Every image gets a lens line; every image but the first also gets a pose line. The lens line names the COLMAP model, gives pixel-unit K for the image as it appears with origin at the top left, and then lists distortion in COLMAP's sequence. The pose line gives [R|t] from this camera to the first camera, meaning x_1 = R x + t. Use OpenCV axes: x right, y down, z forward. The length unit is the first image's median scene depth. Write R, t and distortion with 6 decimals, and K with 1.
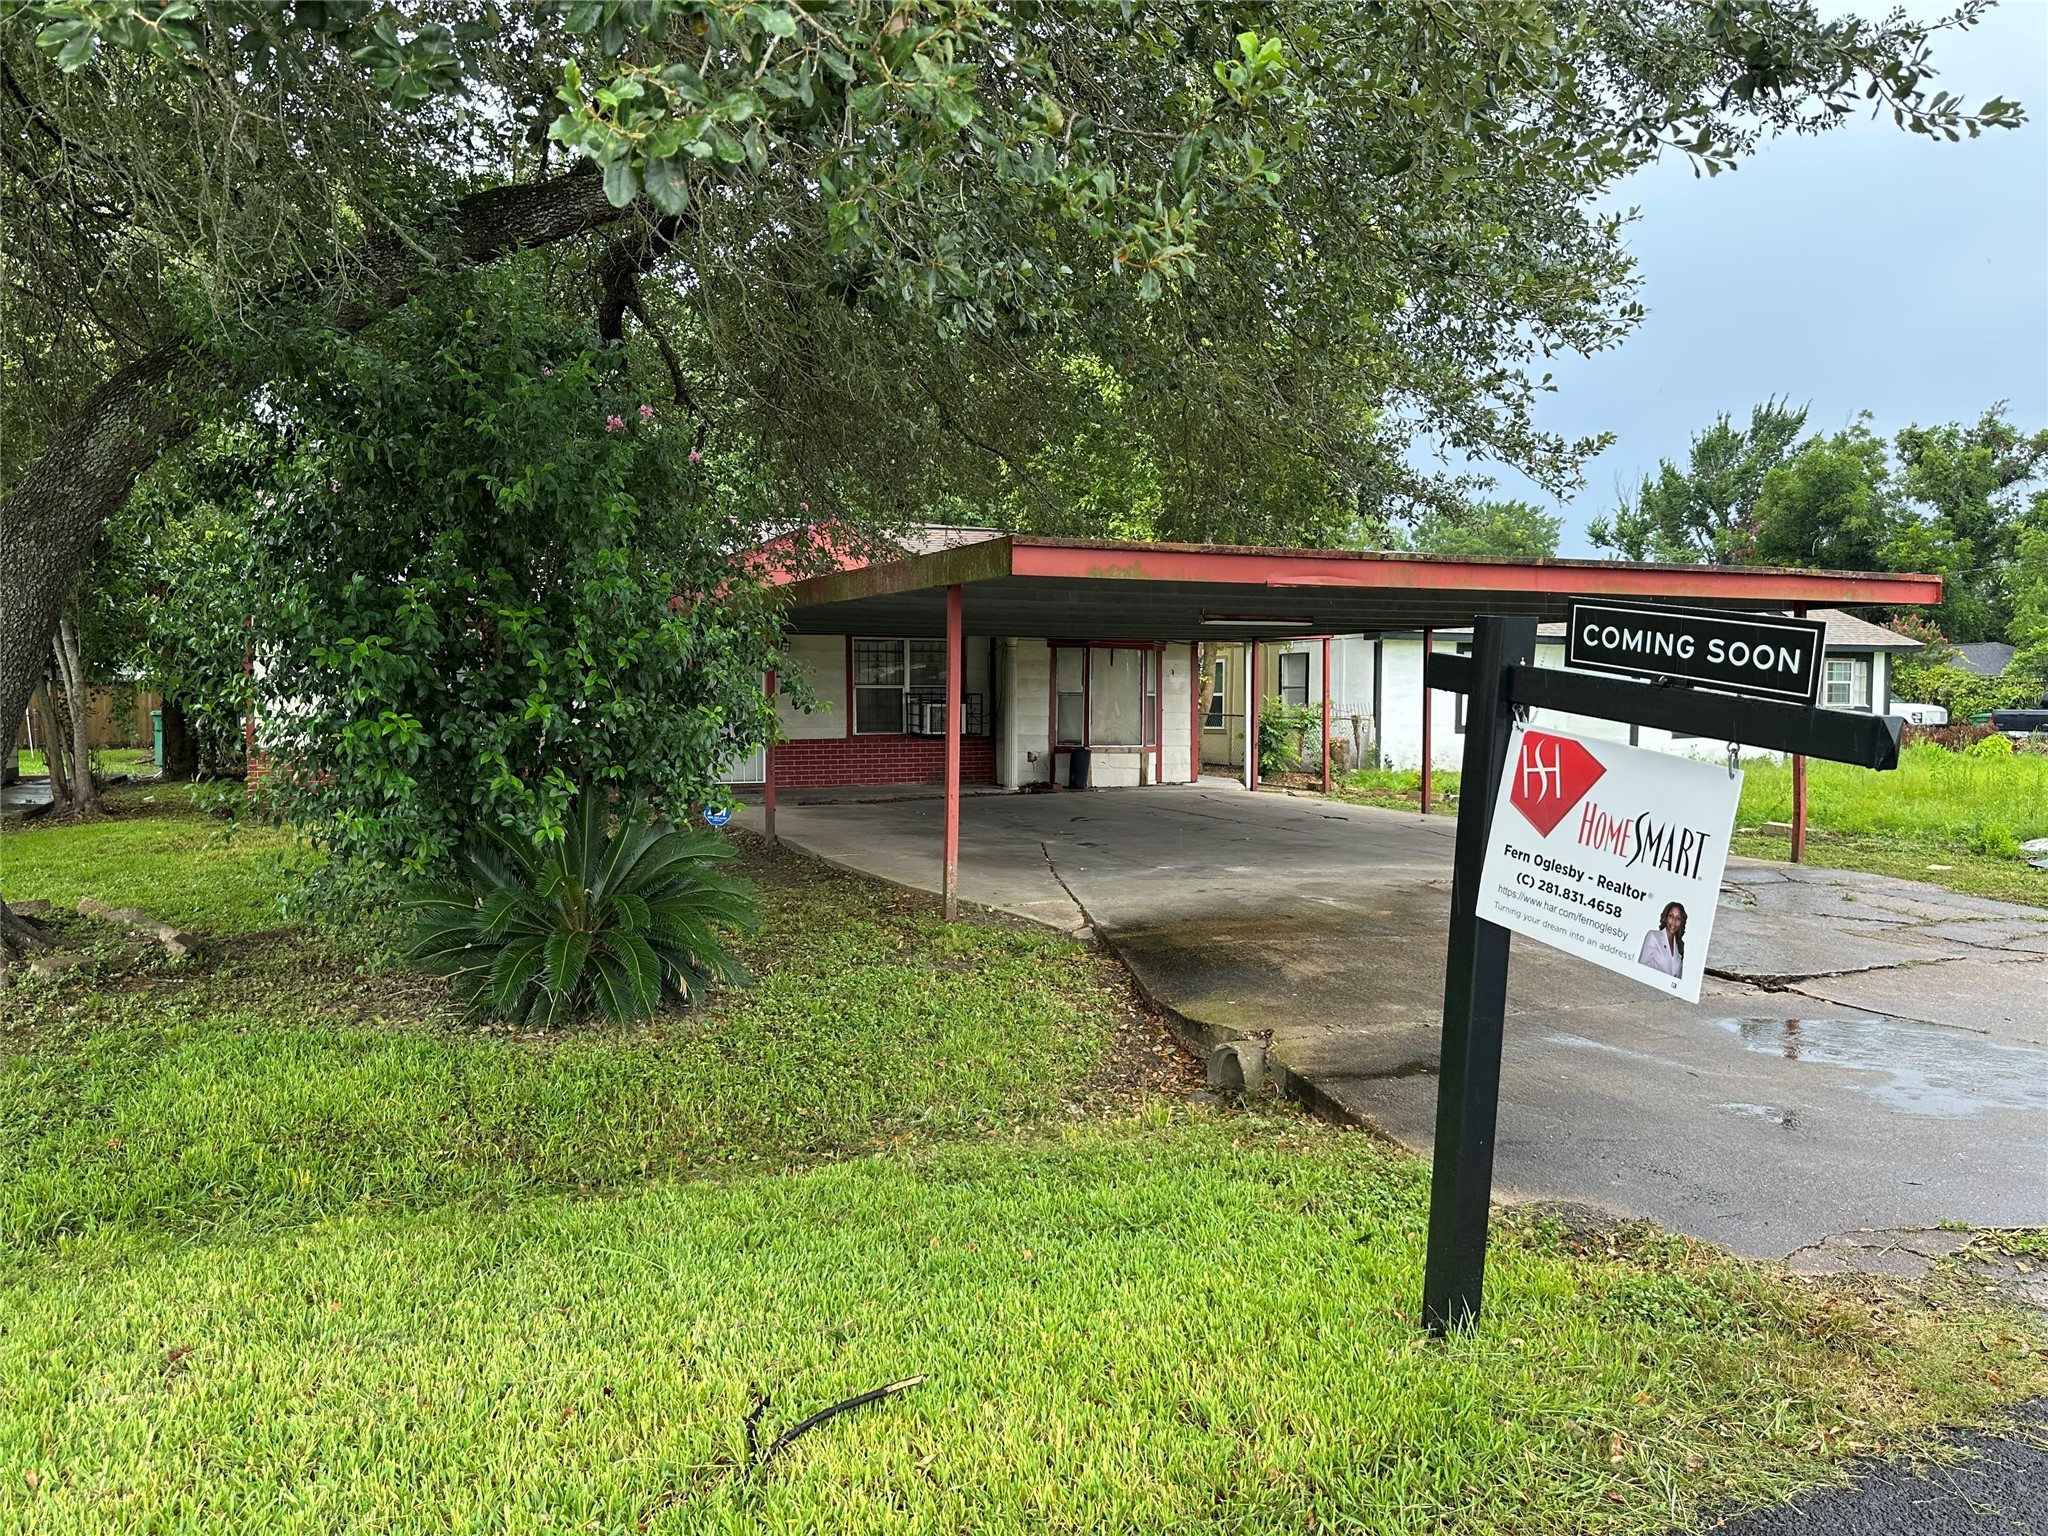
lens RADIAL K [[1449.5, 0, 1023.9], [0, 1449.5, 768.6], [0, 0, 1]] dist [0.004842, 0.000951]
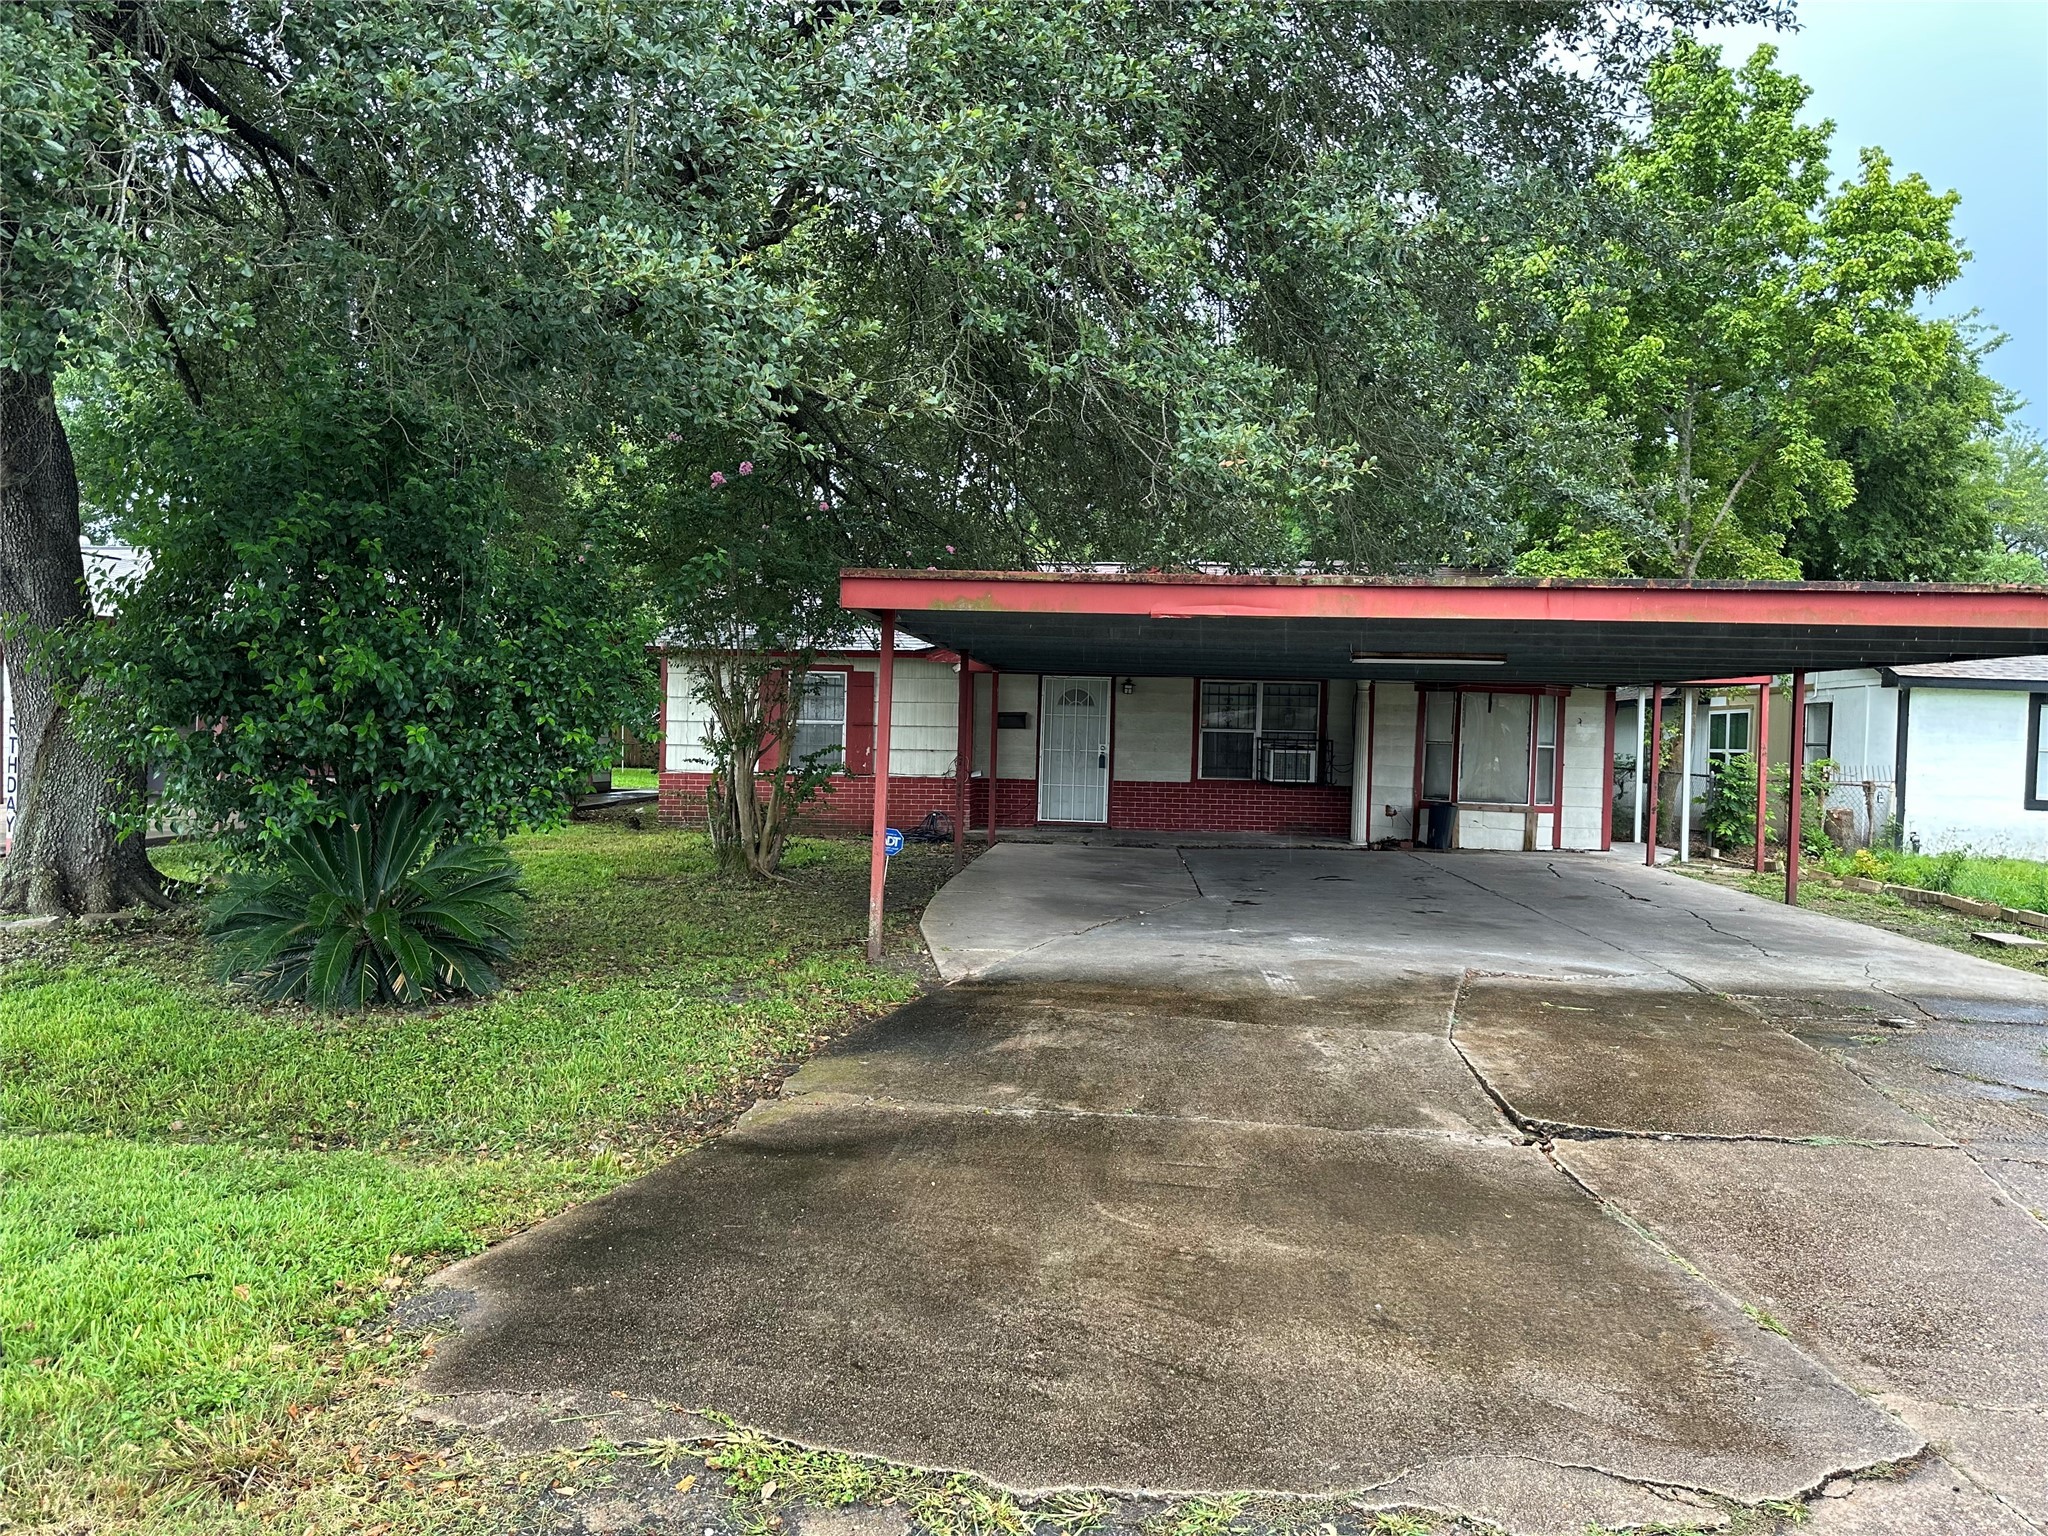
lens RADIAL K [[1449.5, 0, 1024.0], [0, 1449.5, 766.3], [0, 0, 1]] dist [0.004842, 0.000951]
pose [[0.876747, 0.034424, -0.479718, 0.239824], [-0.050728, 0.998490, -0.021063, -0.005085], [0.478268, 0.042802, 0.877170, 0.082580]]
